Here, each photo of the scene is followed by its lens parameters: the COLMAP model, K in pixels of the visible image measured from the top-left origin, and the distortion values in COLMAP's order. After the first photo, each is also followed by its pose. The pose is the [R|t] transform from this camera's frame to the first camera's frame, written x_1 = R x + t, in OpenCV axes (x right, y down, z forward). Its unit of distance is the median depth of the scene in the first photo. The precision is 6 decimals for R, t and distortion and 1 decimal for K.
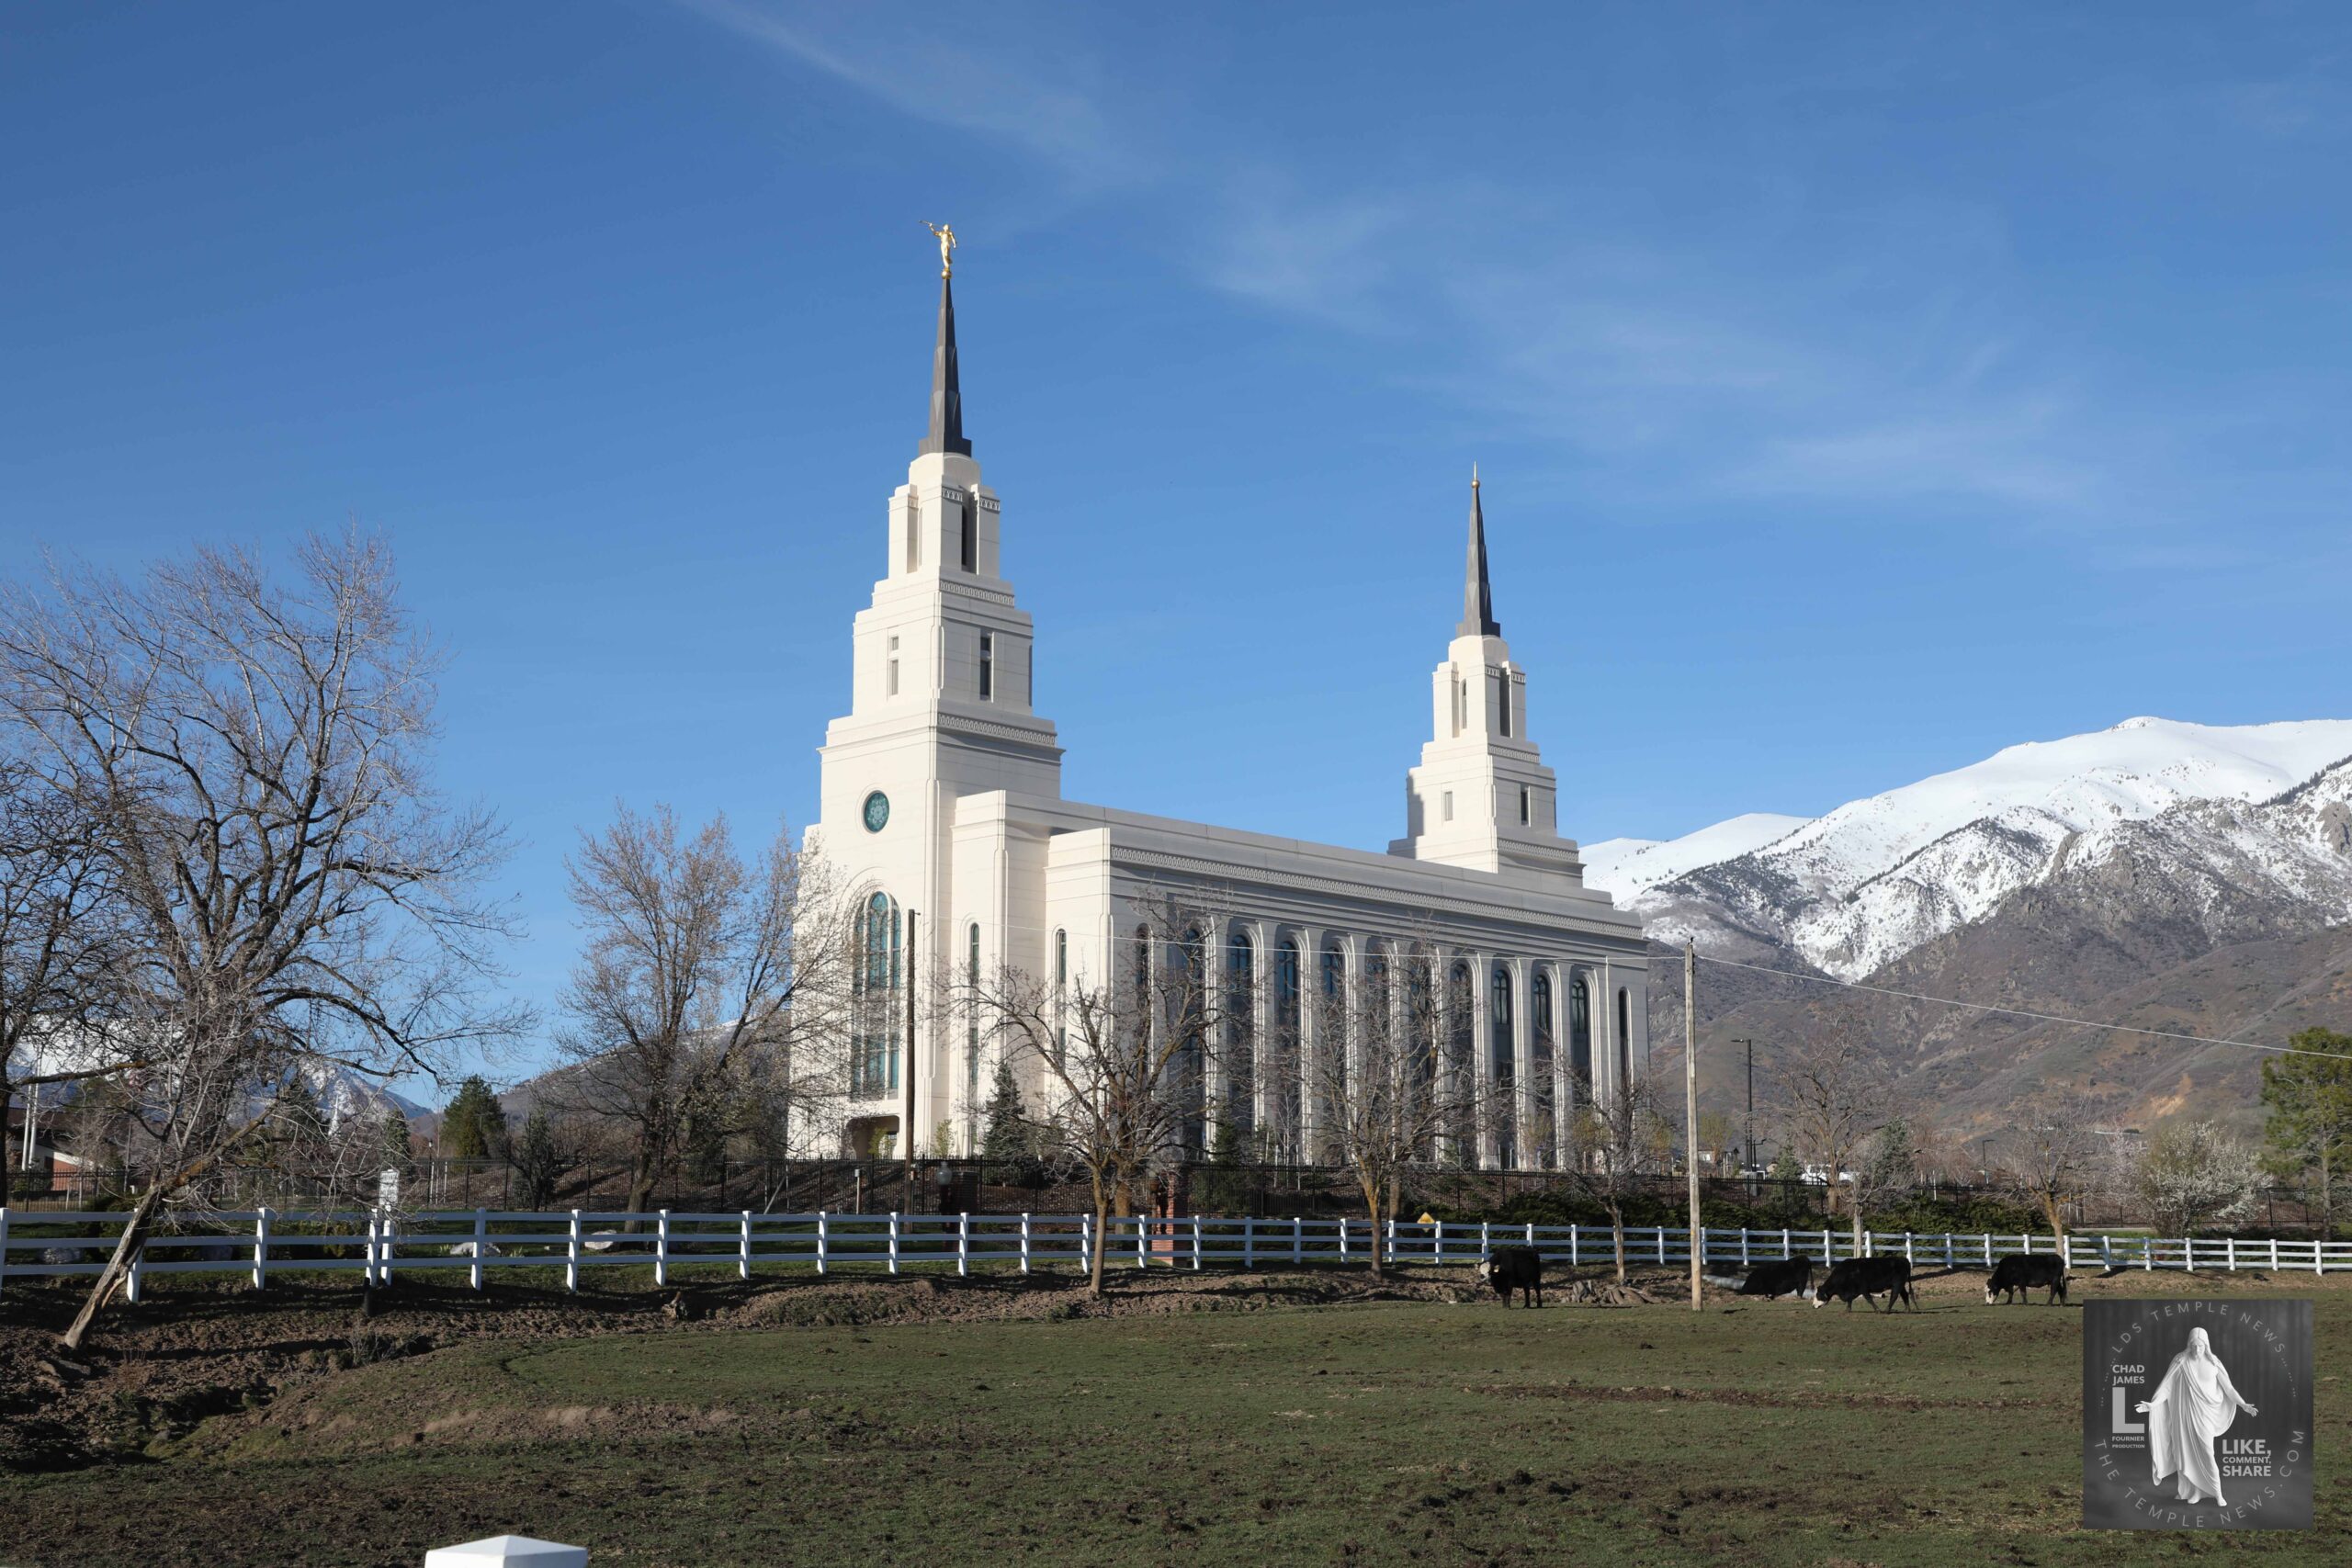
lens RADIAL K [[2972.2, 0, 1175.9], [0, 2972.2, 794.4], [0, 0, 1]] dist [0.150690, 0.049376]
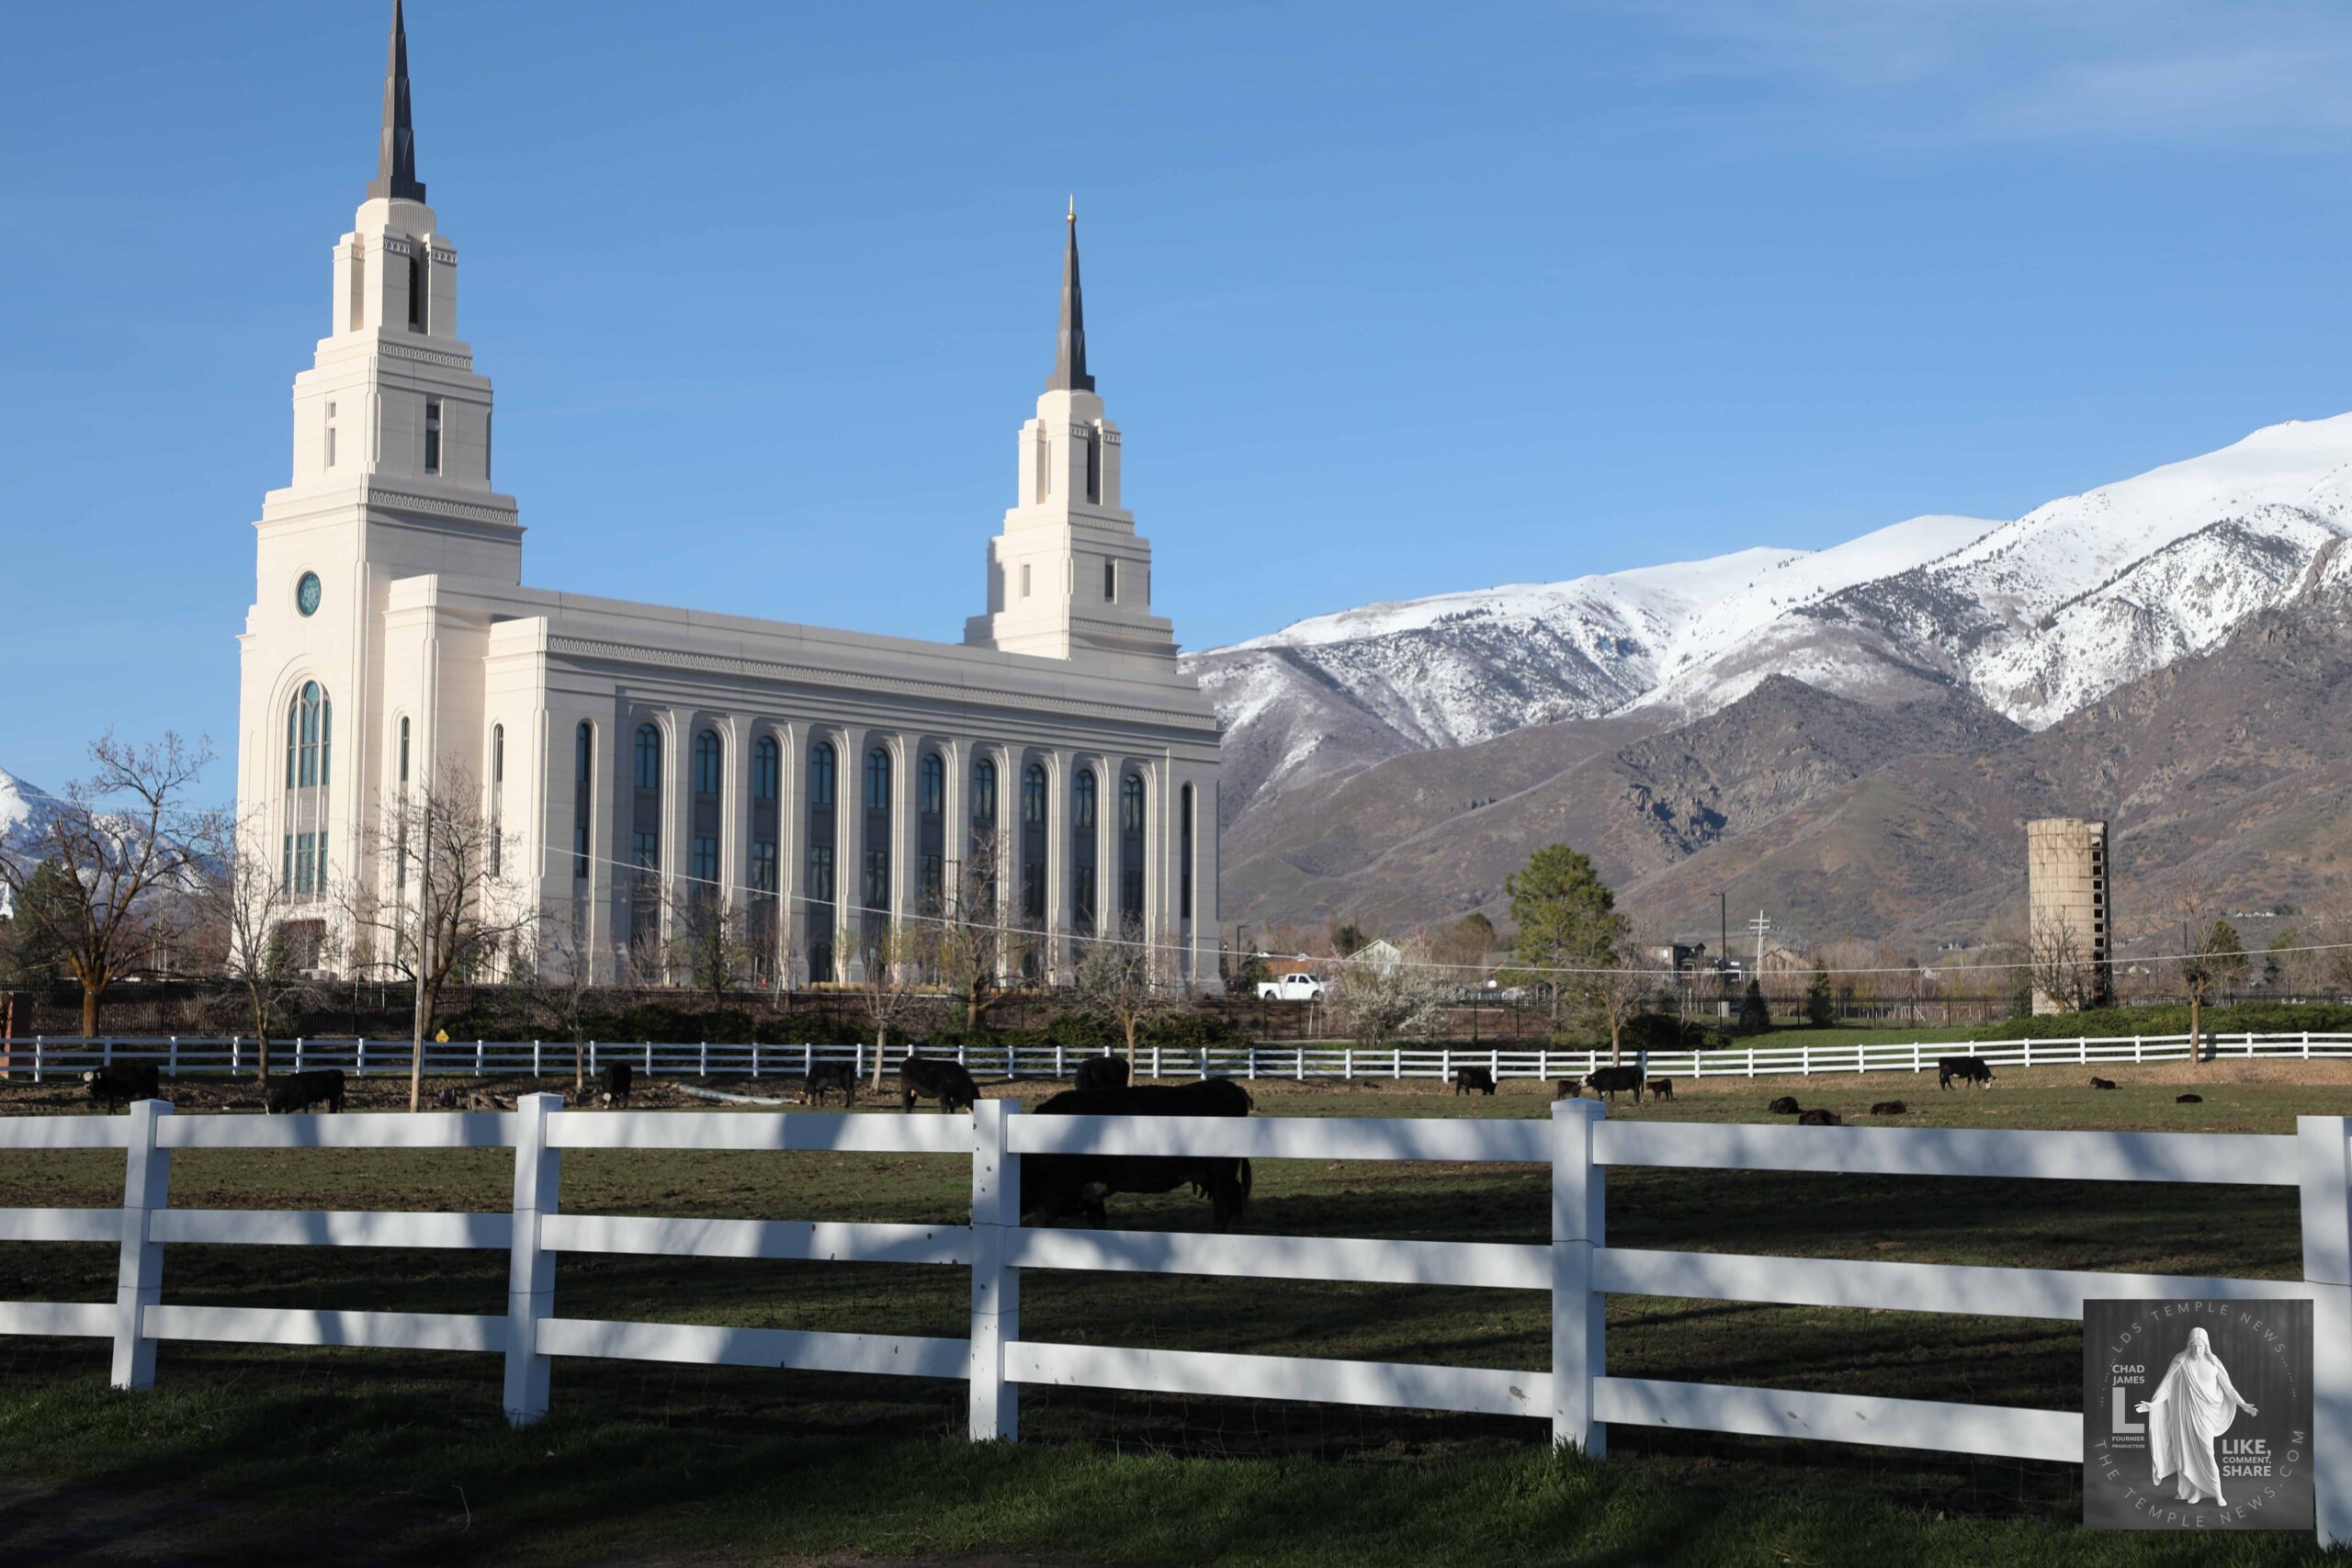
lens RADIAL K [[3769.2, 0, 1161.8], [0, 3769.2, 818.7], [0, 0, 1]] dist [0.296023, -0.076107]
pose [[0.999840, 0.006109, -0.016794, 0.152793], [-0.004610, 0.996116, 0.087925, -0.025236], [0.017266, -0.087834, 0.995986, -0.157396]]
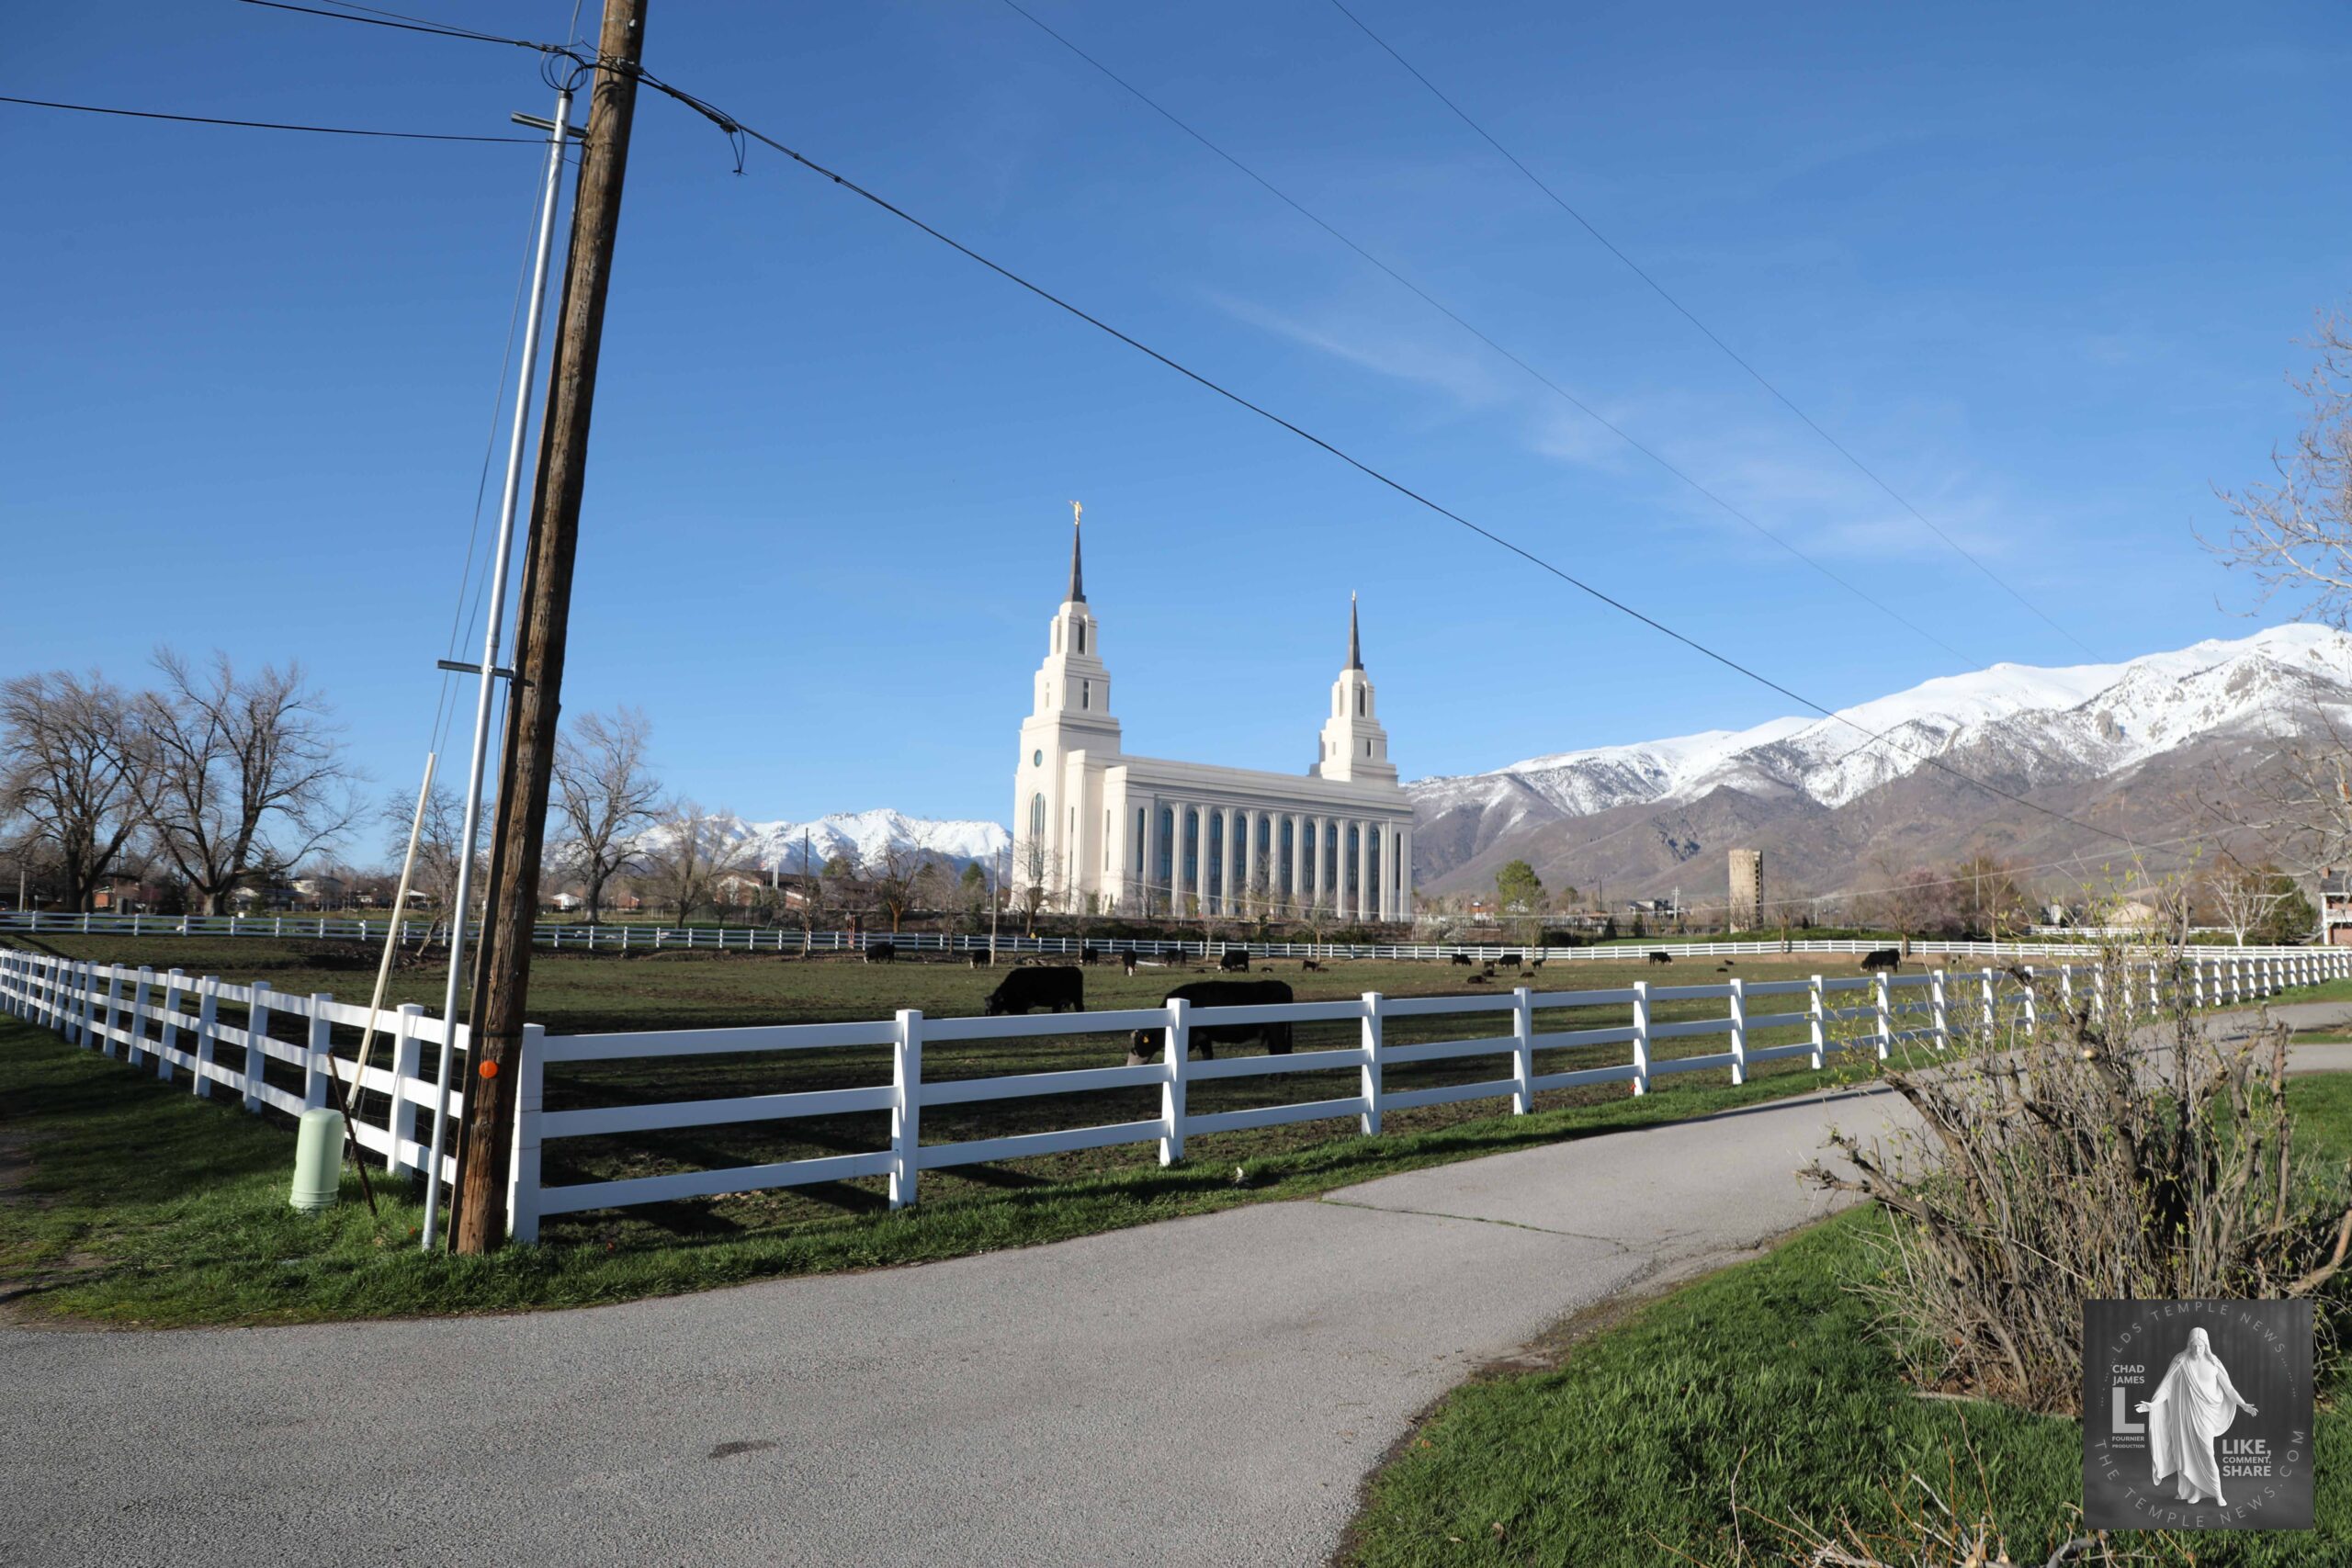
lens RADIAL K [[1566.6, 0, 1186.4], [0, 1566.6, 803.1], [0, 0, 1]] dist [-0.077158, 0.036499]
pose [[0.981542, 0.003383, -0.191219, 0.207200], [0.008373, 0.998125, 0.060638, -0.027149], [0.191066, -0.061119, 0.979673, -0.156221]]
